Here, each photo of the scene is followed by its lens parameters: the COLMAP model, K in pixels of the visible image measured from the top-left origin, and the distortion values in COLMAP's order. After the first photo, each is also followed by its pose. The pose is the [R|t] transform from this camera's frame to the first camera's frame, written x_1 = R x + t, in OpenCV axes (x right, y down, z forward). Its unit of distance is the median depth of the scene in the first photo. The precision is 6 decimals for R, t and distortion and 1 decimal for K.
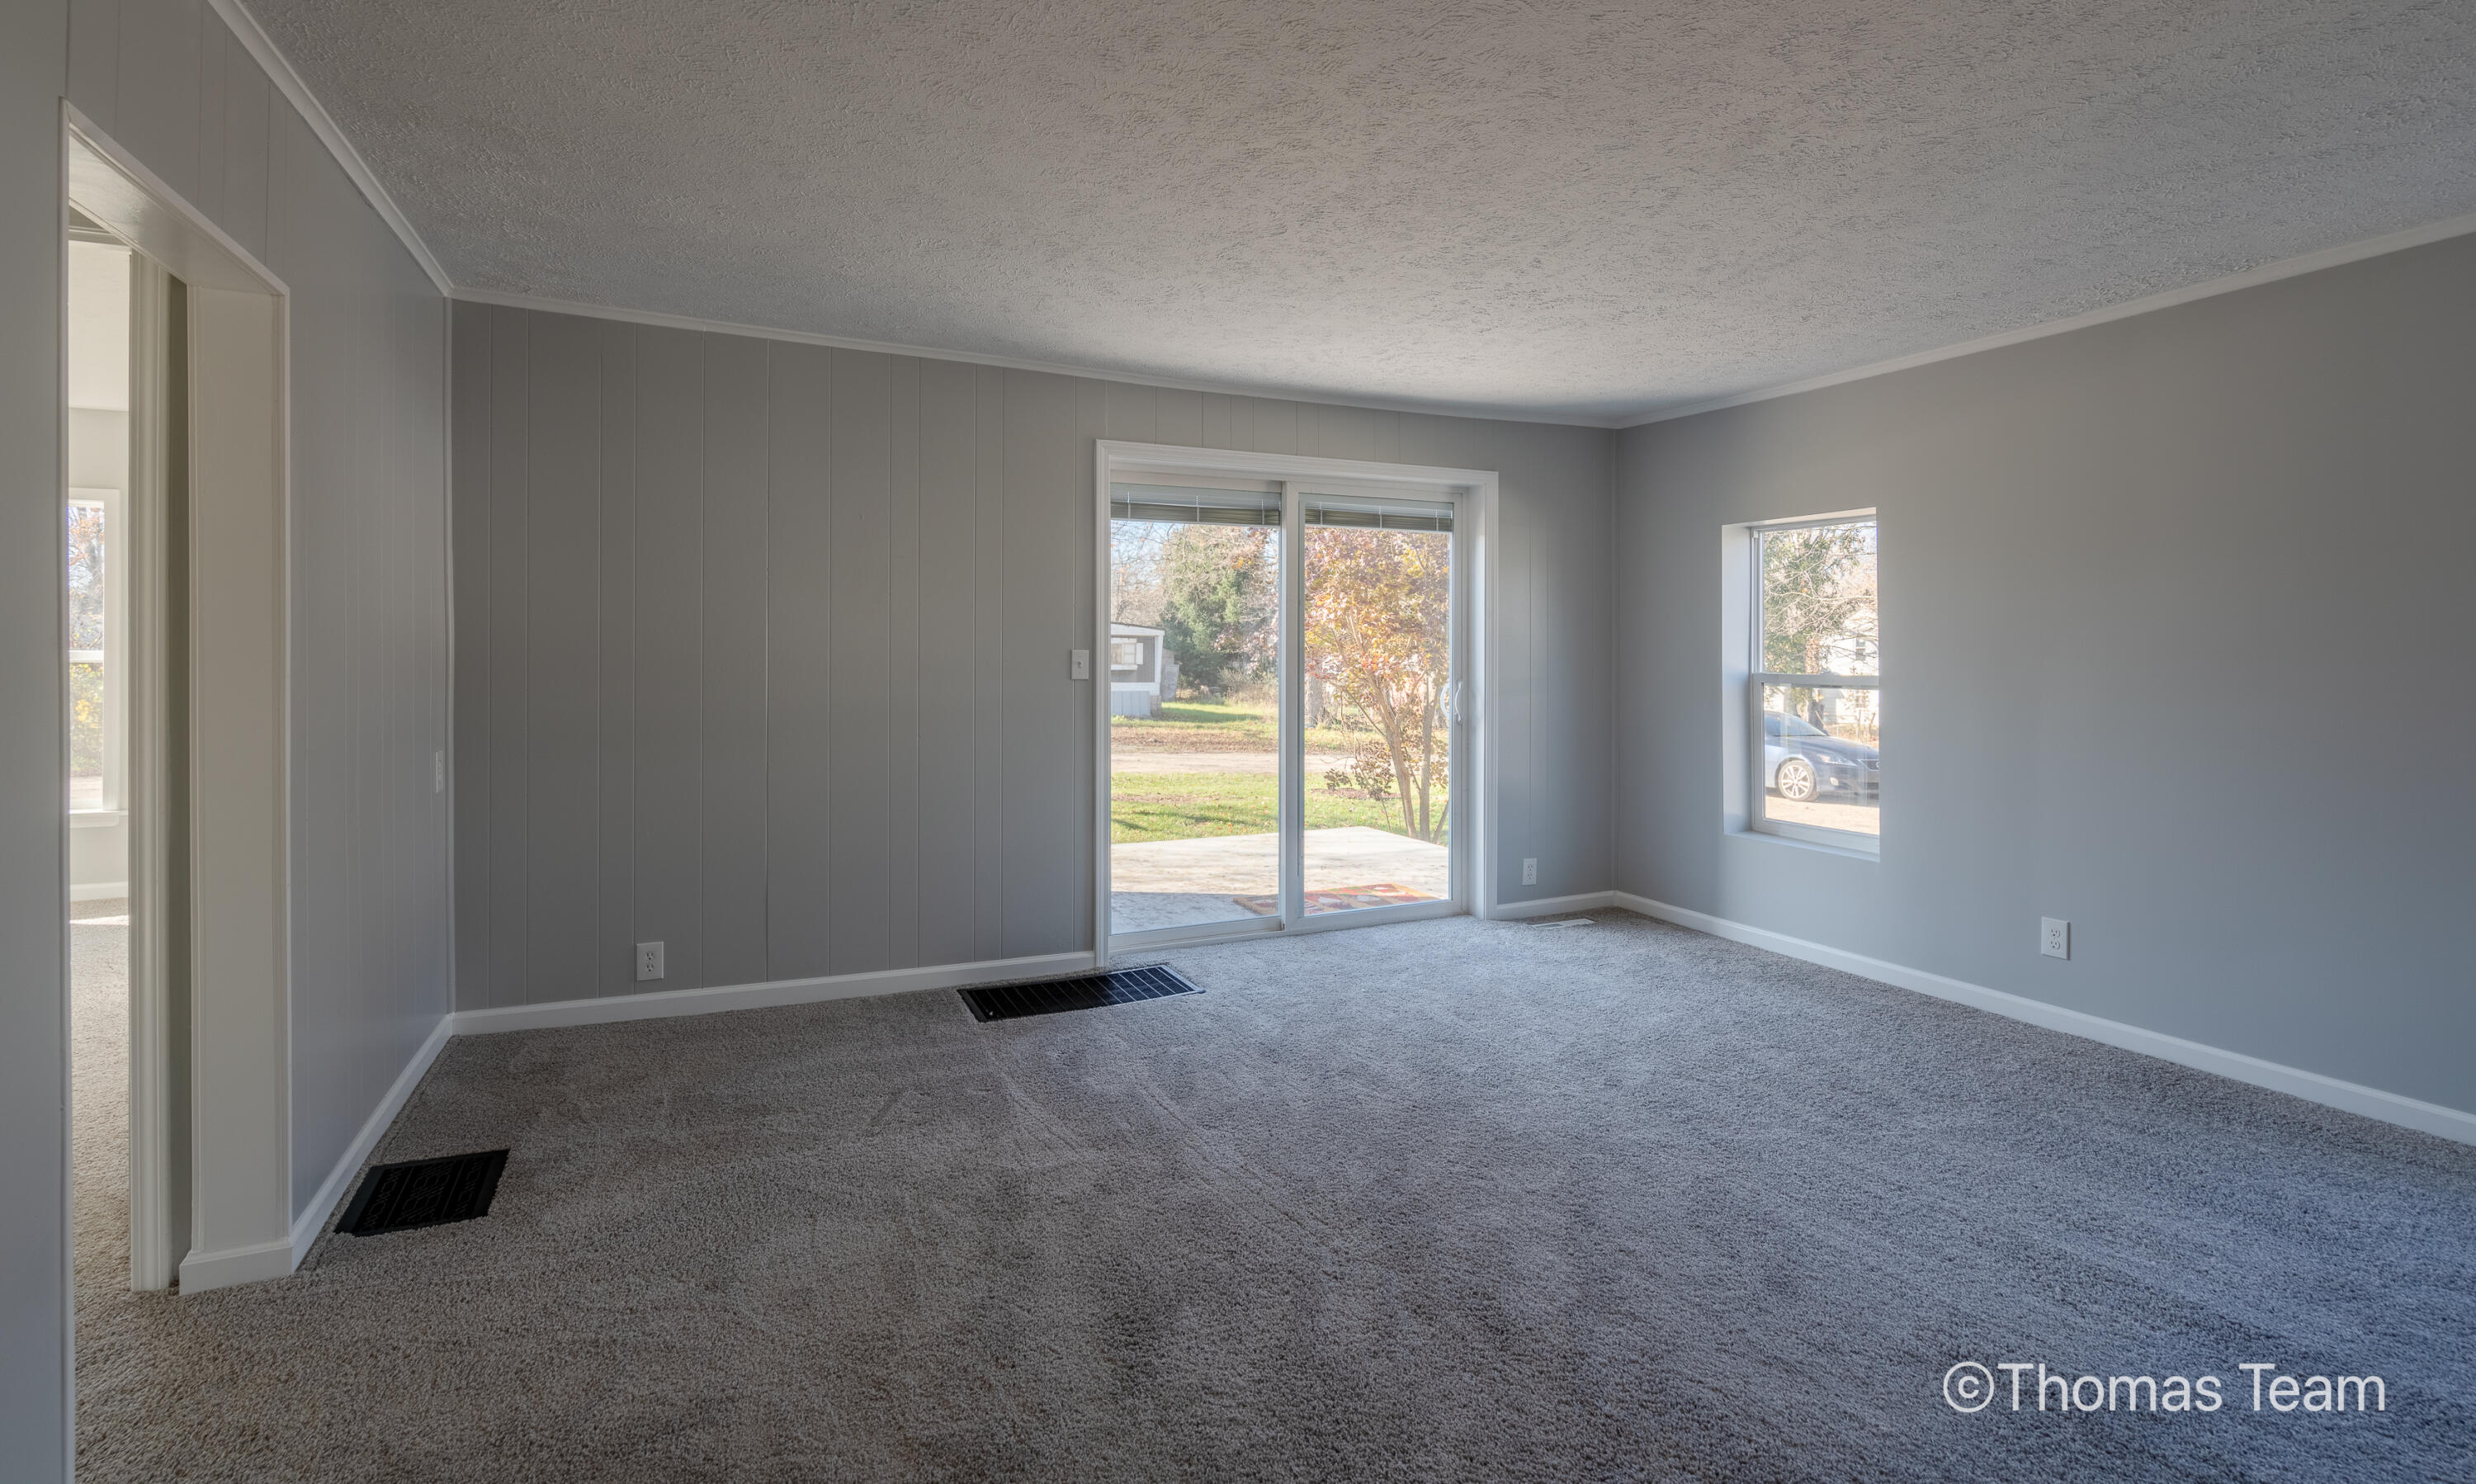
lens RADIAL K [[1124.5, 0, 1240.9], [0, 1124.5, 648.2], [0, 0, 1]] dist [-0.001096, 0.000460]
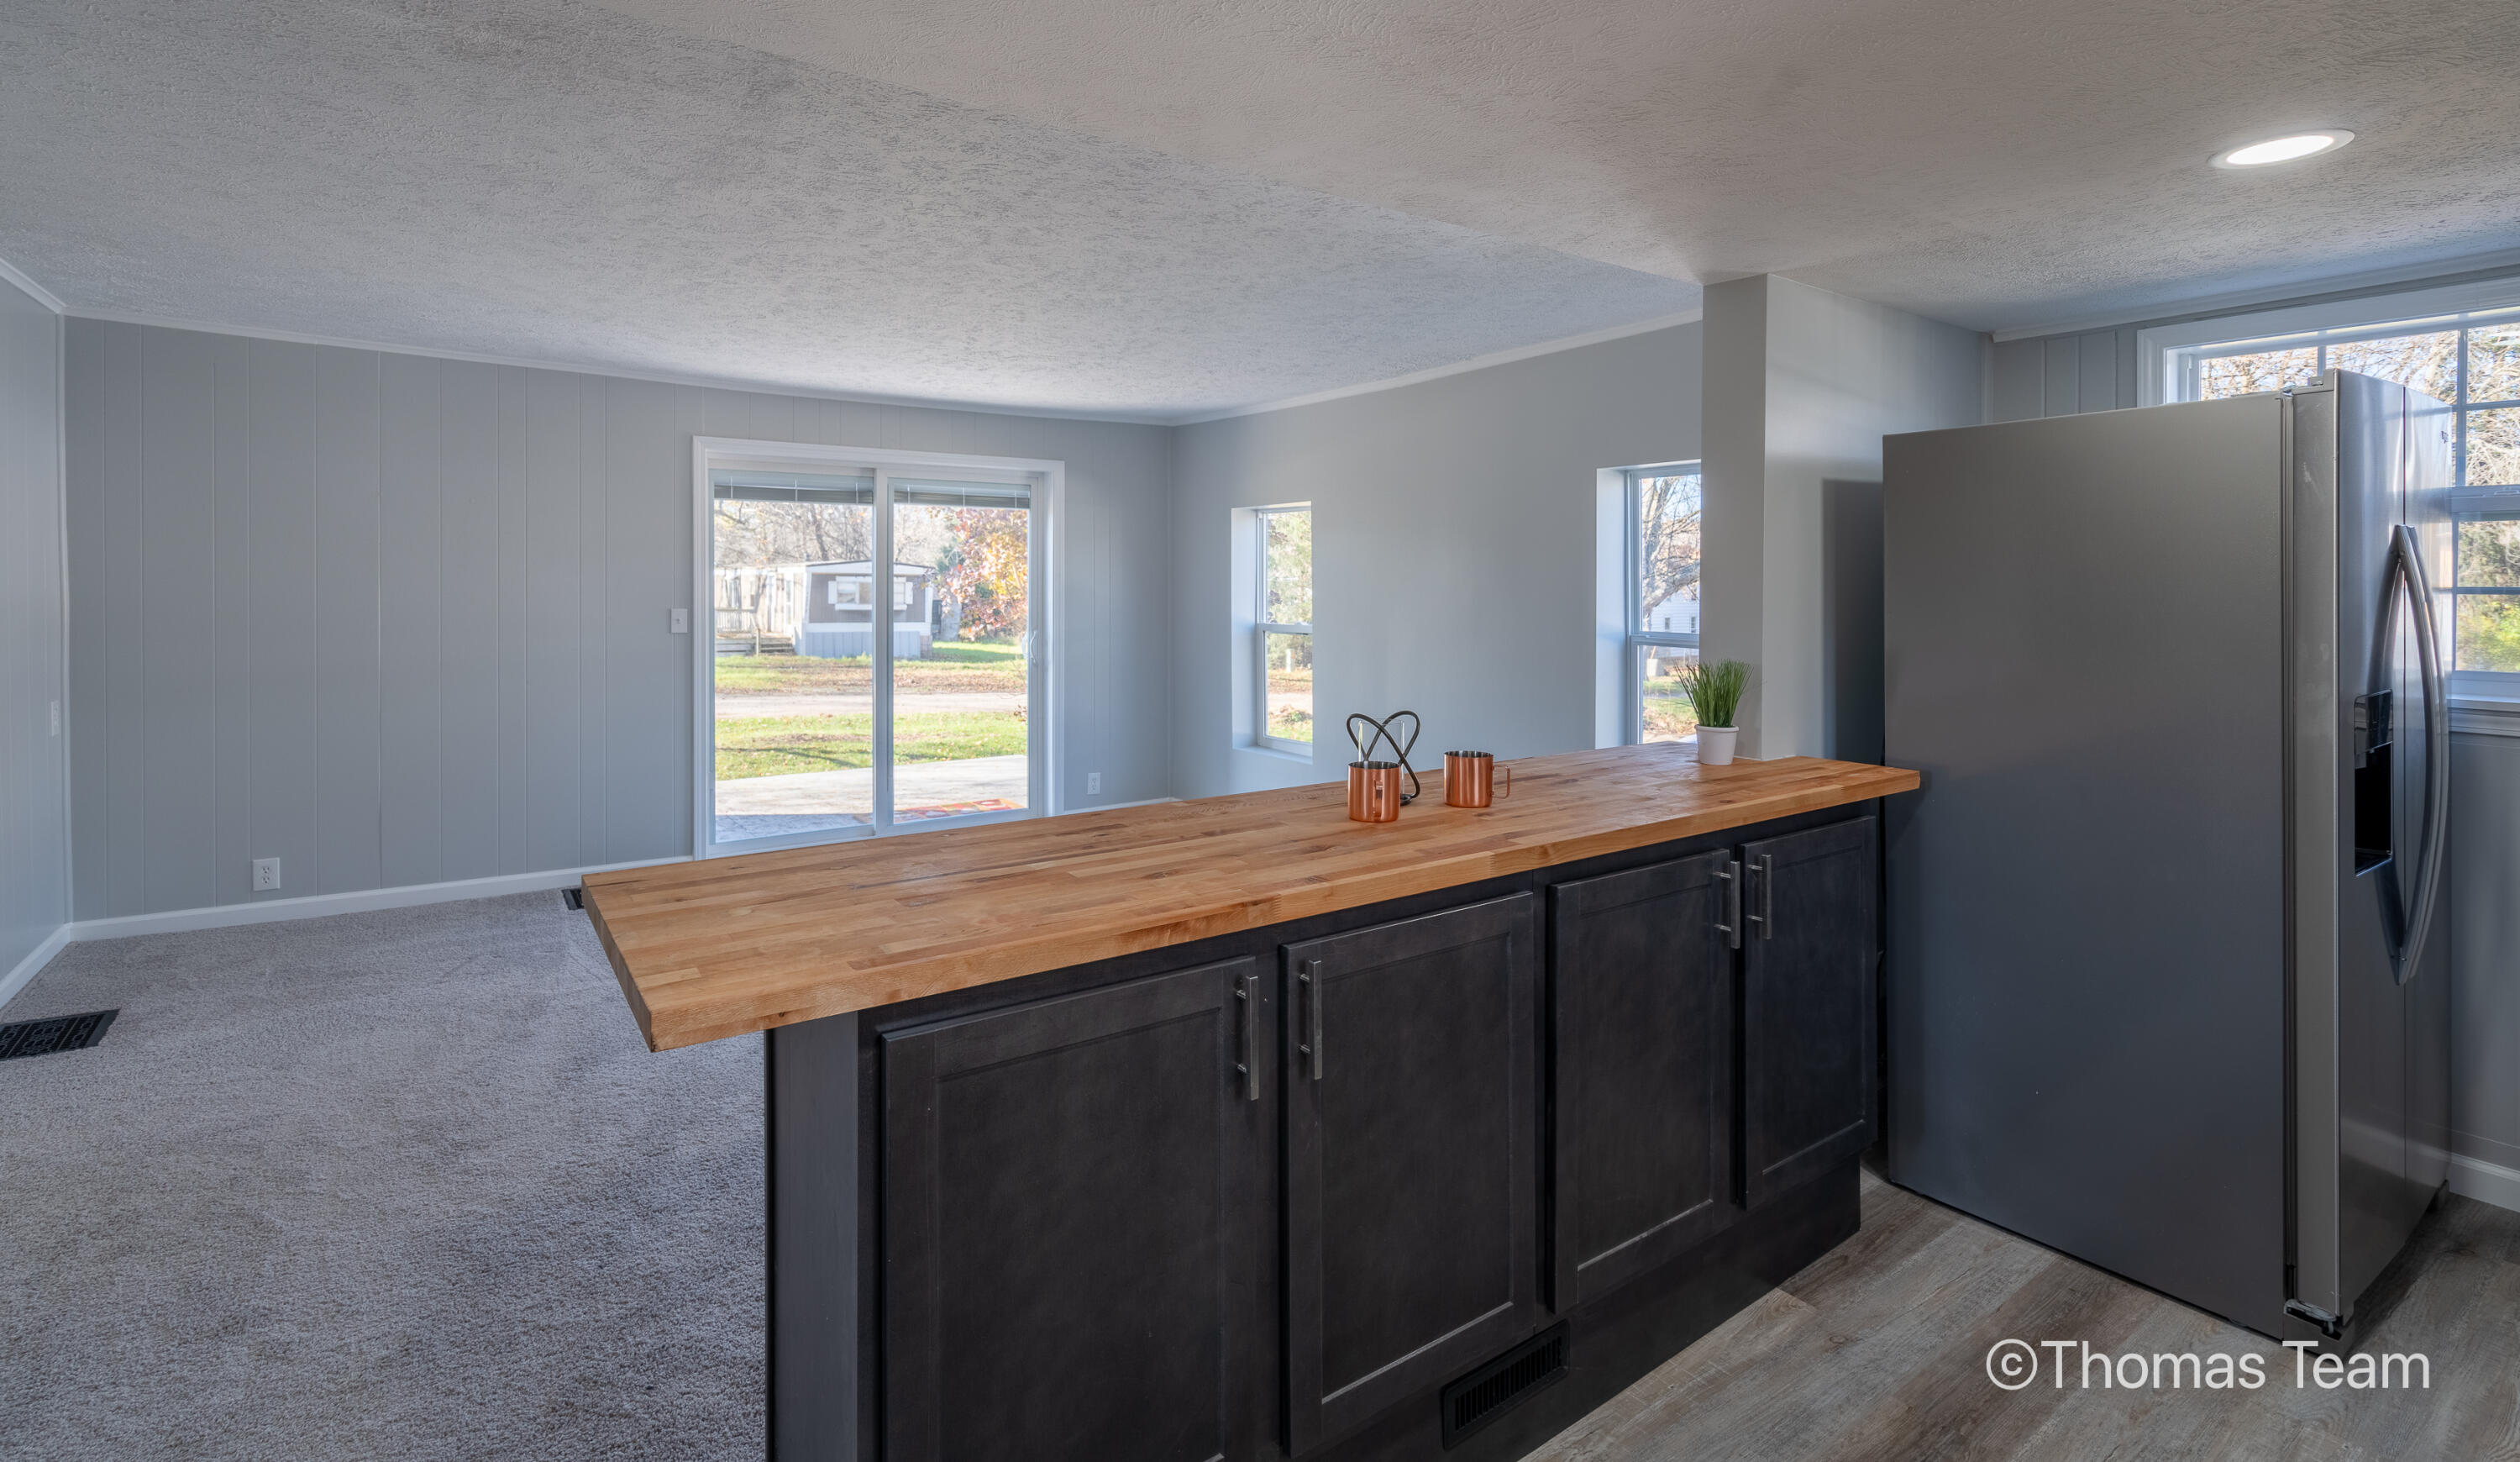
lens RADIAL K [[1141.3, 0, 1254.6], [0, 1141.3, 595.5], [0, 0, 1]] dist [0.001260, 0.000450]
pose [[0.982722, -0.001148, 0.185083, 0.225749], [-0.000569, 0.999957, 0.009224, -0.023295], [-0.185086, -0.009170, 0.982680, -0.307293]]
